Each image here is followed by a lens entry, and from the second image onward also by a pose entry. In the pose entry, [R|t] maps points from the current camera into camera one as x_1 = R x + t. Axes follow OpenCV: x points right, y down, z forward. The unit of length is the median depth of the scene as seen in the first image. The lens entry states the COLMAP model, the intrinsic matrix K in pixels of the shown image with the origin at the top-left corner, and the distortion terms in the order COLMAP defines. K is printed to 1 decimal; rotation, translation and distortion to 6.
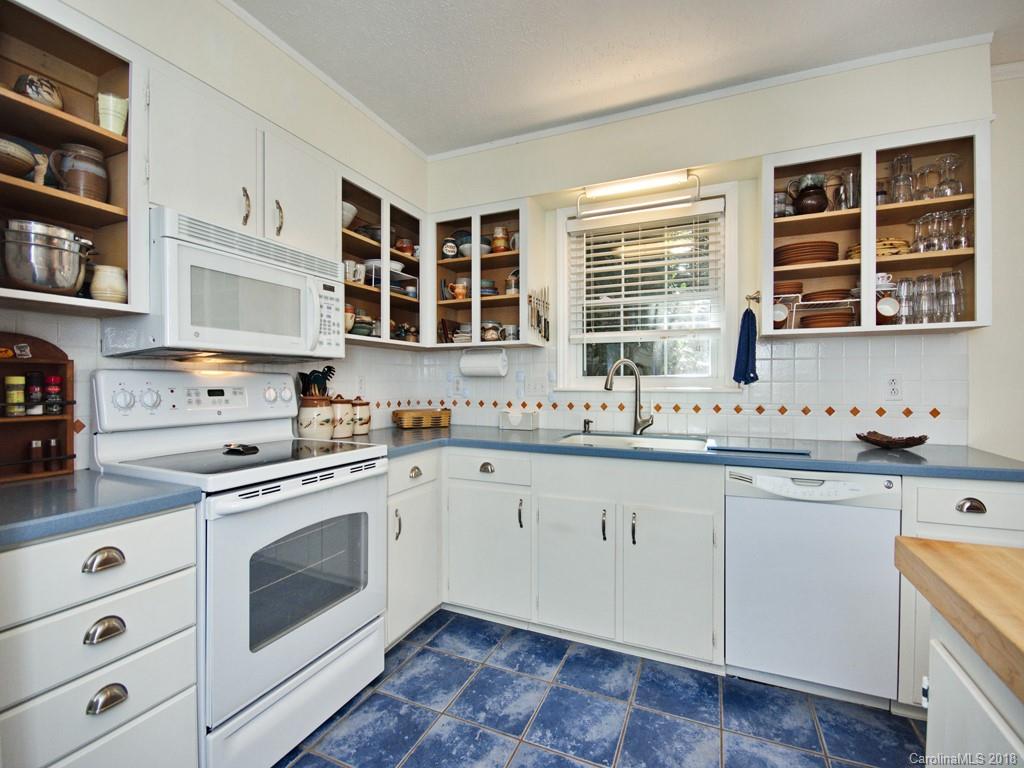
lens RADIAL K [[418.7, 0, 512.0], [0, 418.7, 384.0], [0, 0, 1]] dist [0.000071, 0.000119]
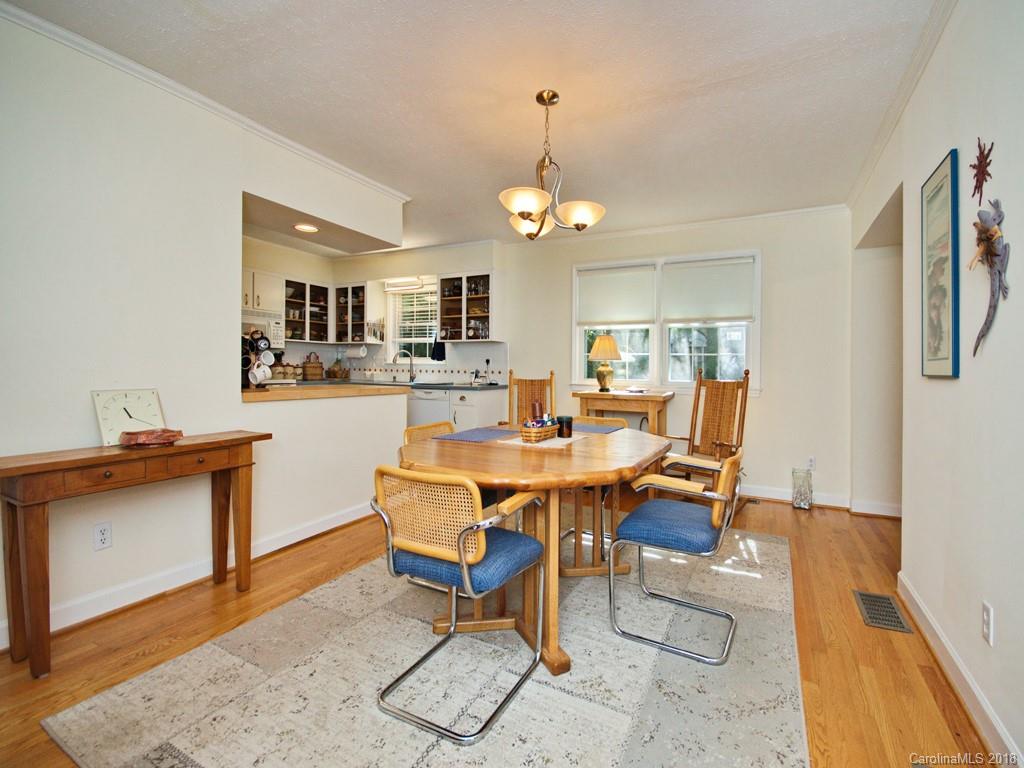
lens RADIAL K [[456.5, 0, 553.7], [0, 456.5, 381.0], [0, 0, 1]] dist [0.001592, -0.000140]
pose [[0.998014, 0.018057, -0.060342, 1.366247], [-0.017037, 0.999704, 0.017384, 0.060127], [0.060638, -0.016321, 0.998026, -1.658120]]
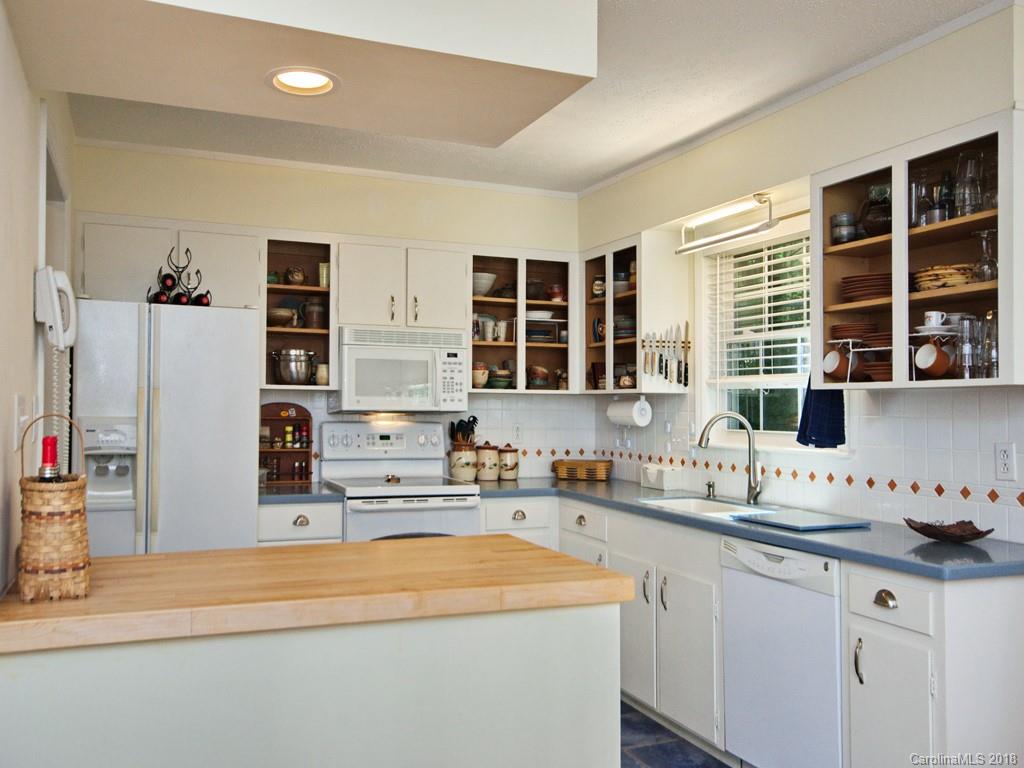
lens RADIAL K [[858.5, 0, 468.2], [0, 858.5, 399.9], [0, 0, 1]] dist [0.007265, 0.002682]
pose [[0.682858, 0.003116, -0.730544, 1.242762], [-0.012593, 0.999893, -0.007506, -0.068394], [0.730442, 0.014325, 0.682824, -0.595890]]
